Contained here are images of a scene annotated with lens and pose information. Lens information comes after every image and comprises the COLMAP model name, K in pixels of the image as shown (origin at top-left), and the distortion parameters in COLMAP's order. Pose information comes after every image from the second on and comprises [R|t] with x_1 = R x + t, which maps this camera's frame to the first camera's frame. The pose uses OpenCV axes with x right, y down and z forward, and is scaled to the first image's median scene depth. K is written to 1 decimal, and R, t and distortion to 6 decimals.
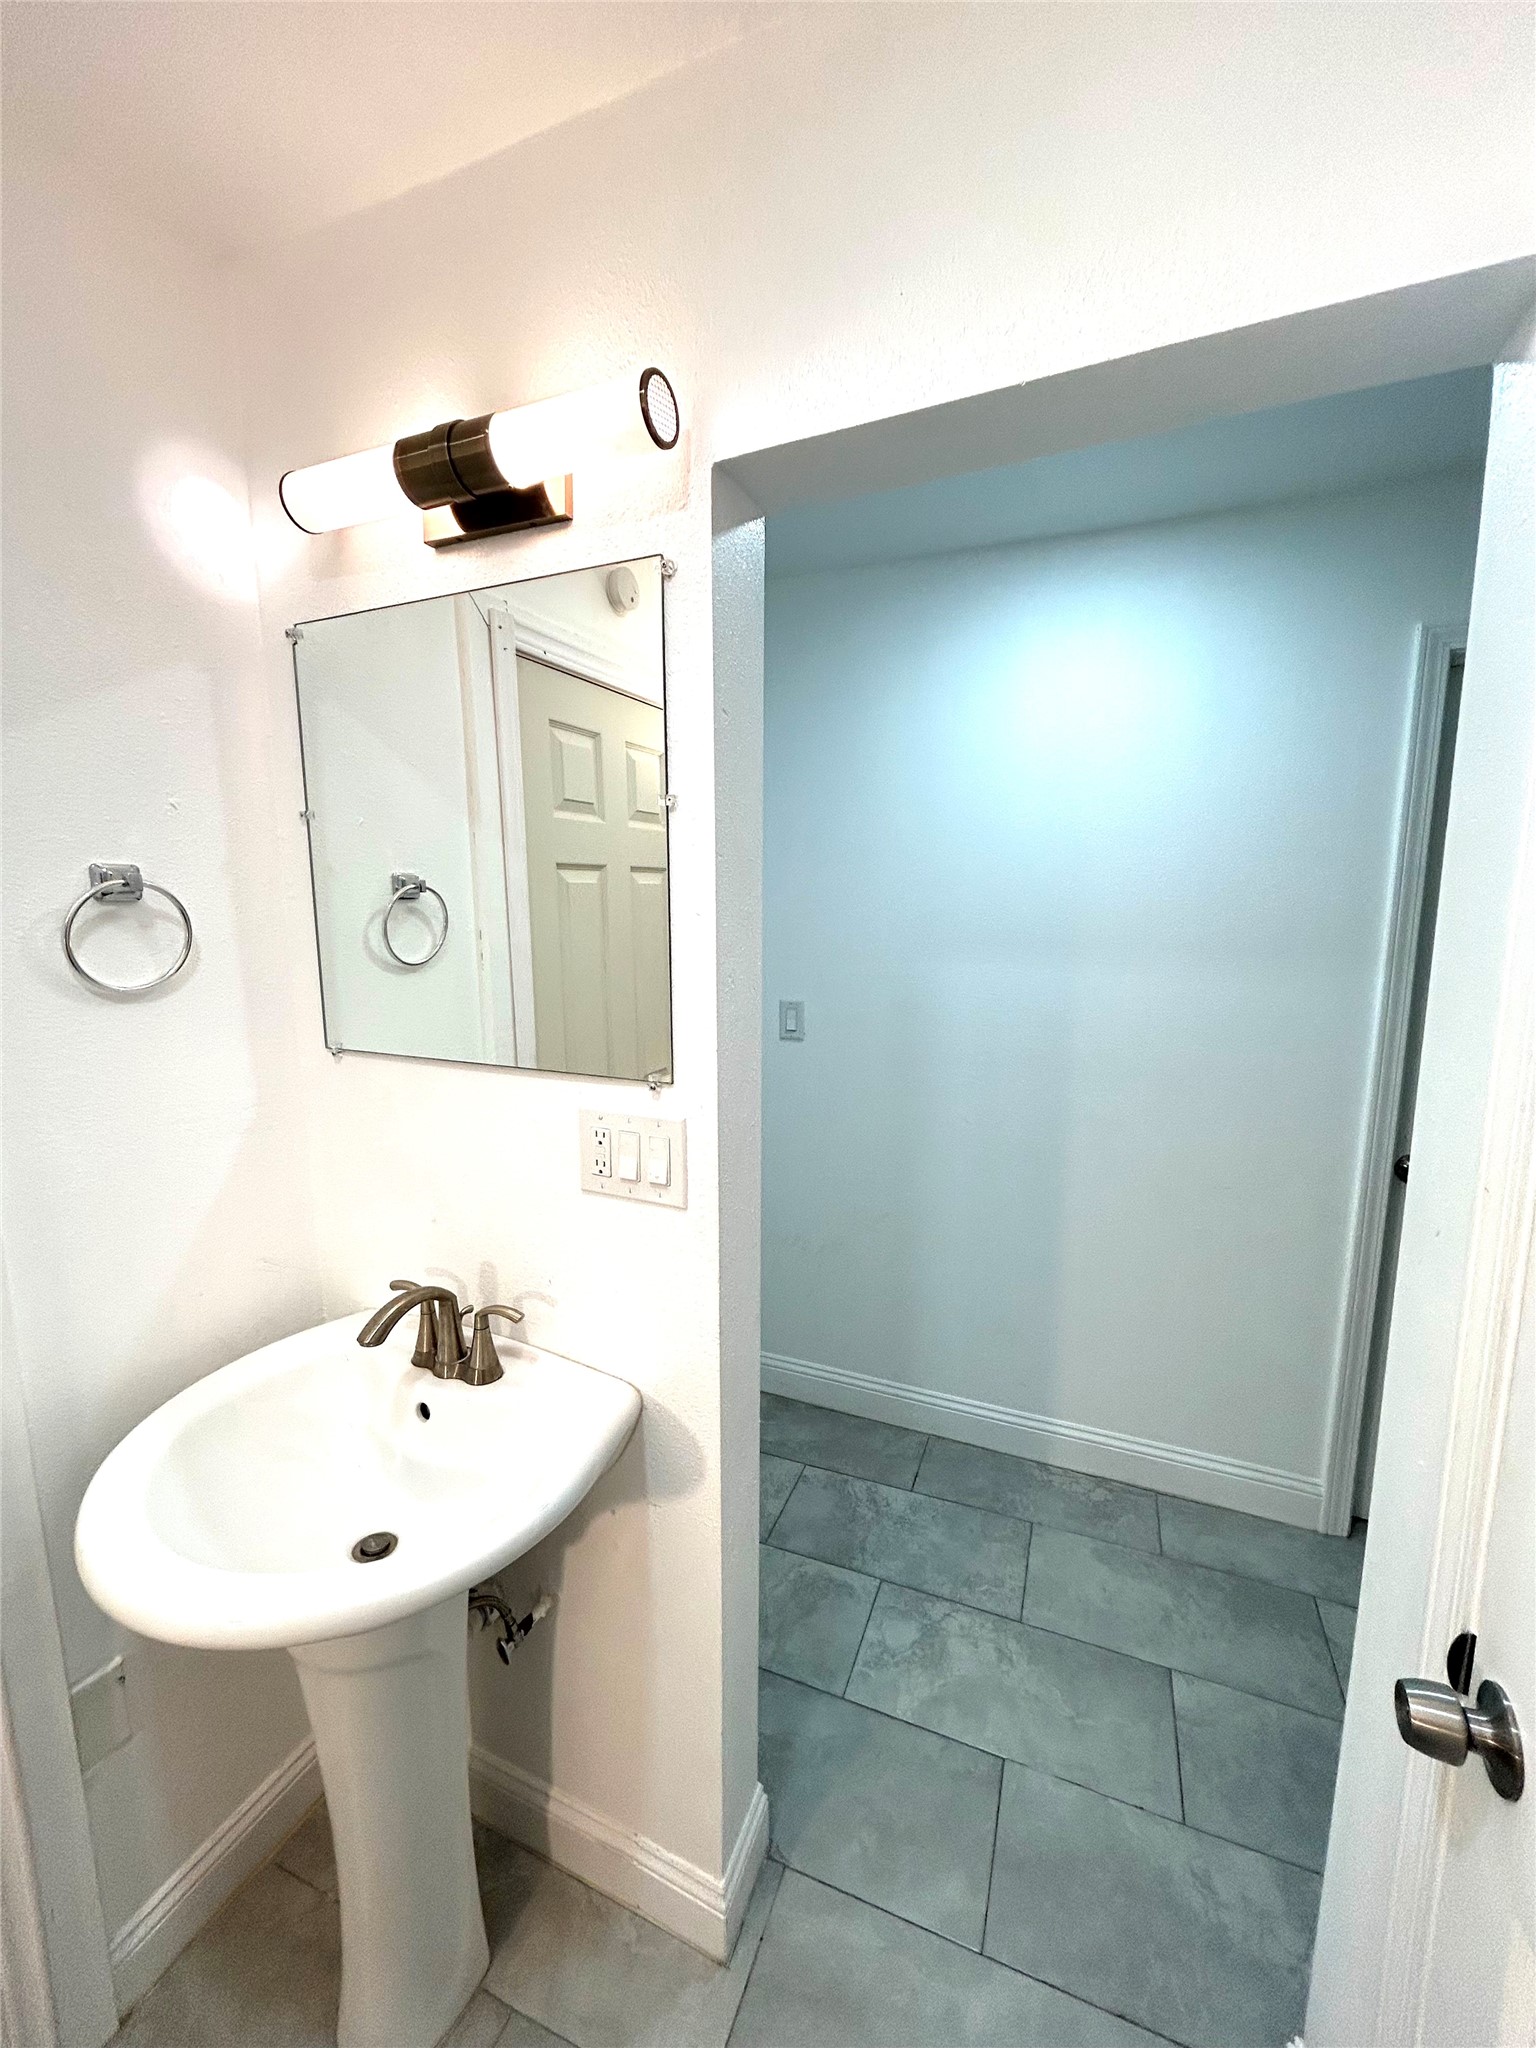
lens RADIAL K [[827.1, 0, 767.7], [0, 827.1, 1021.2], [0, 0, 1]] dist [0.000550, -0.001082]
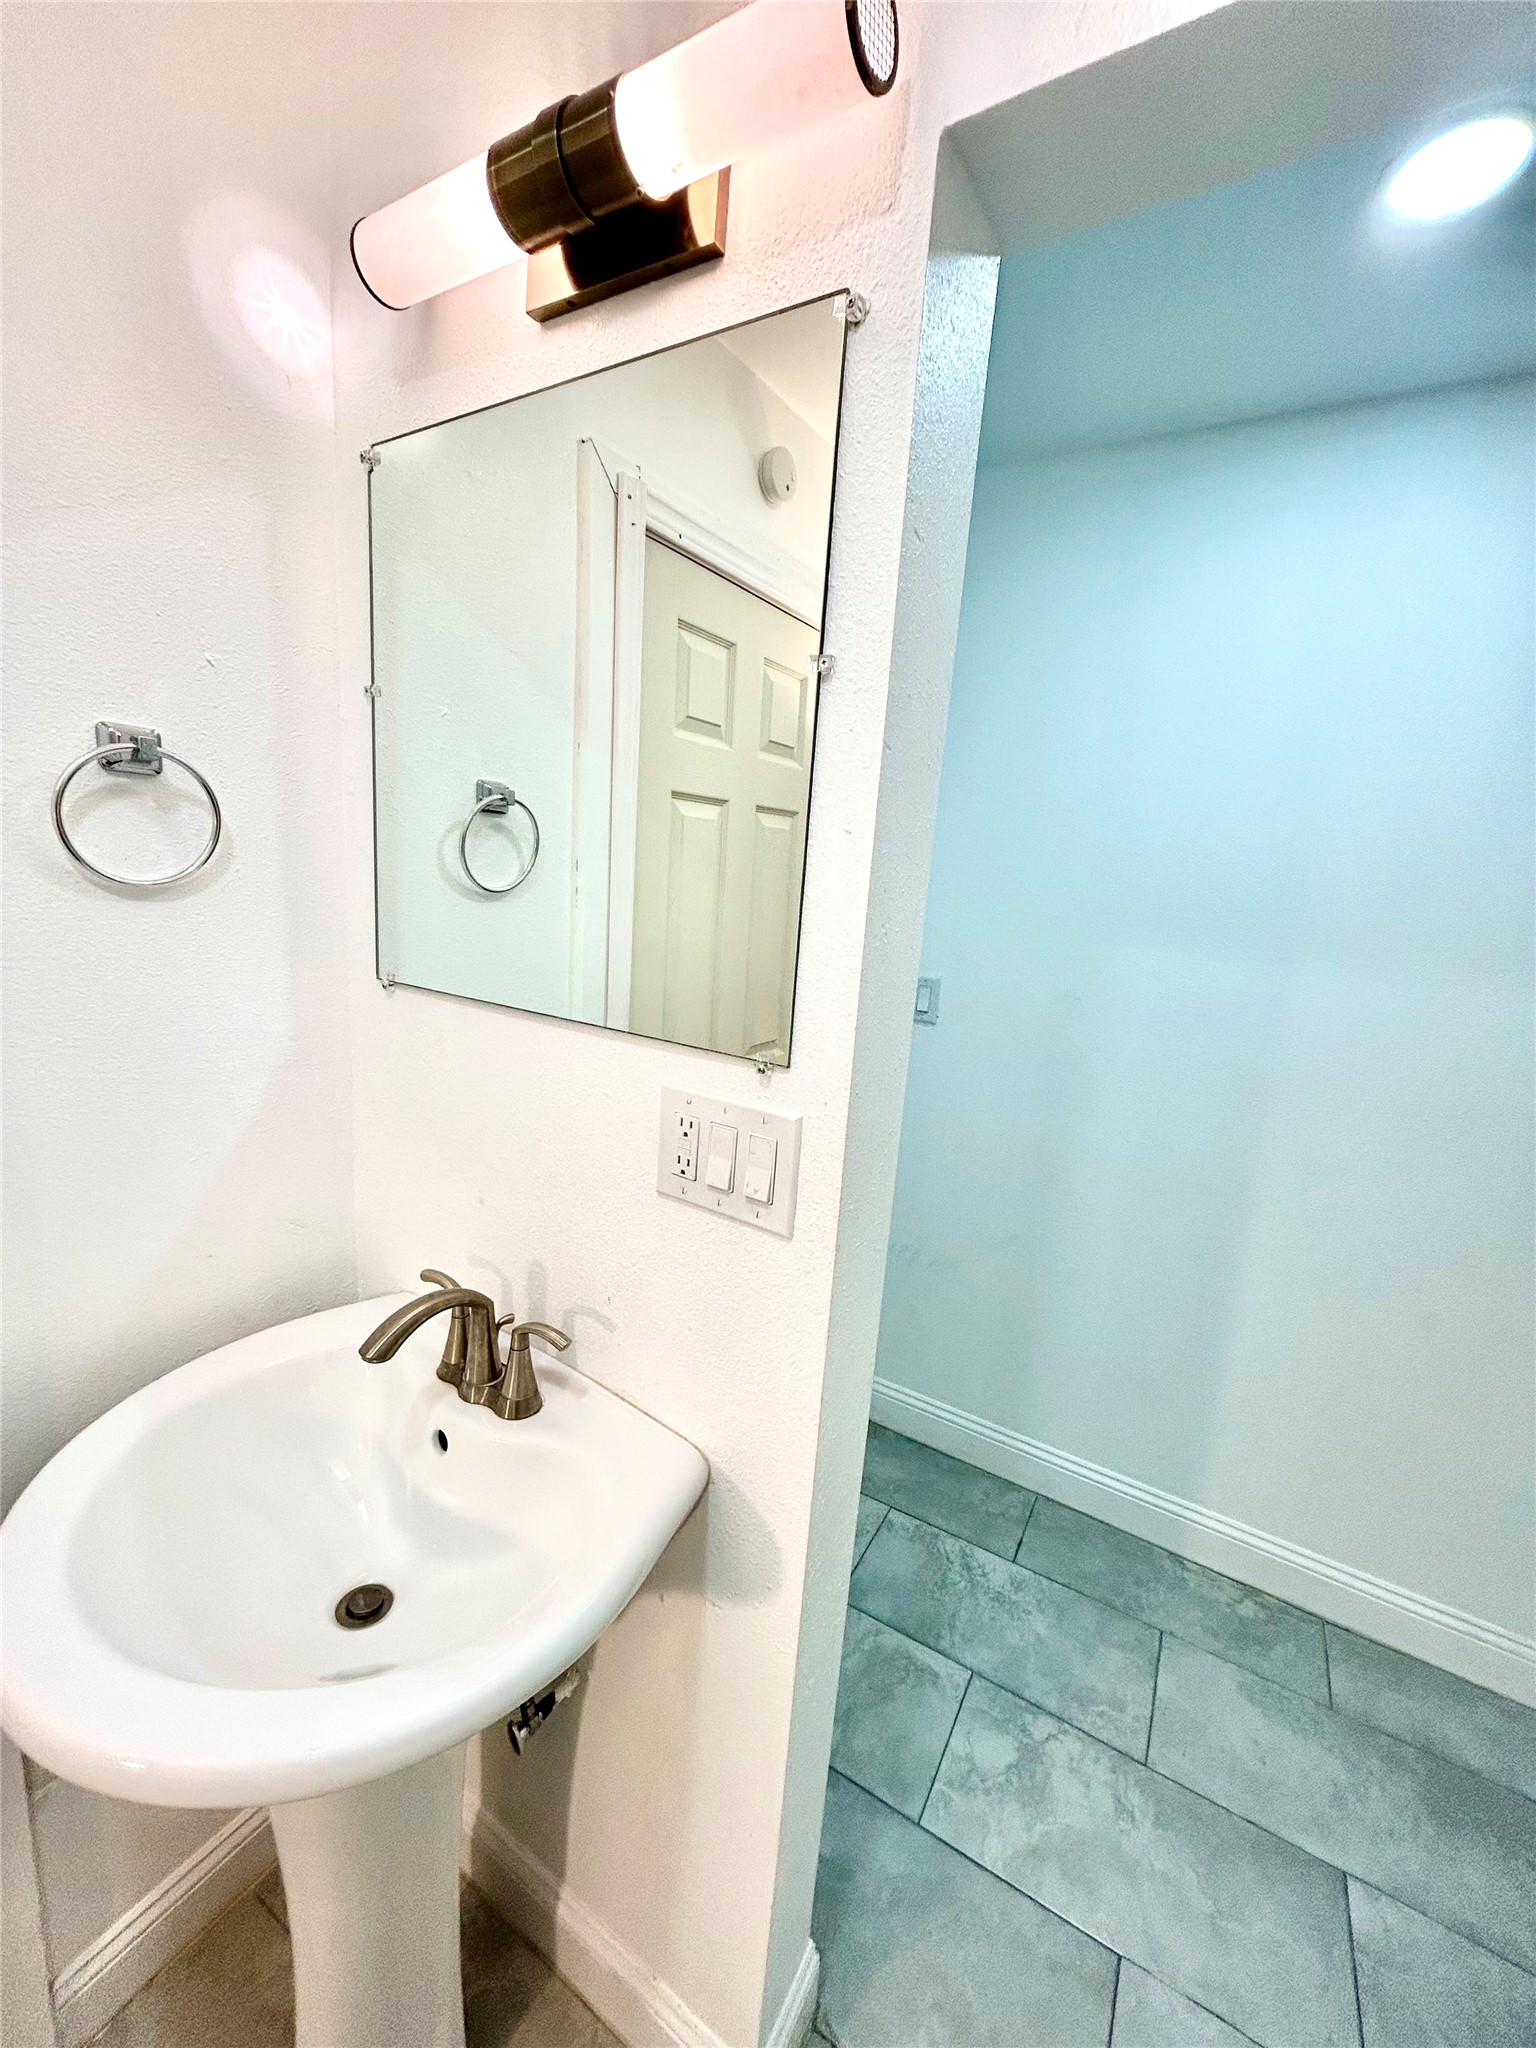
lens RADIAL K [[827.1, 0, 764.5], [0, 827.1, 1021.4], [0, 0, 1]] dist [0.000550, -0.001082]
pose [[0.986643, 0.096498, -0.131236, -0.035394], [-0.092417, 0.995038, 0.036859, 0.008211], [0.134142, -0.024238, 0.990666, 0.220361]]
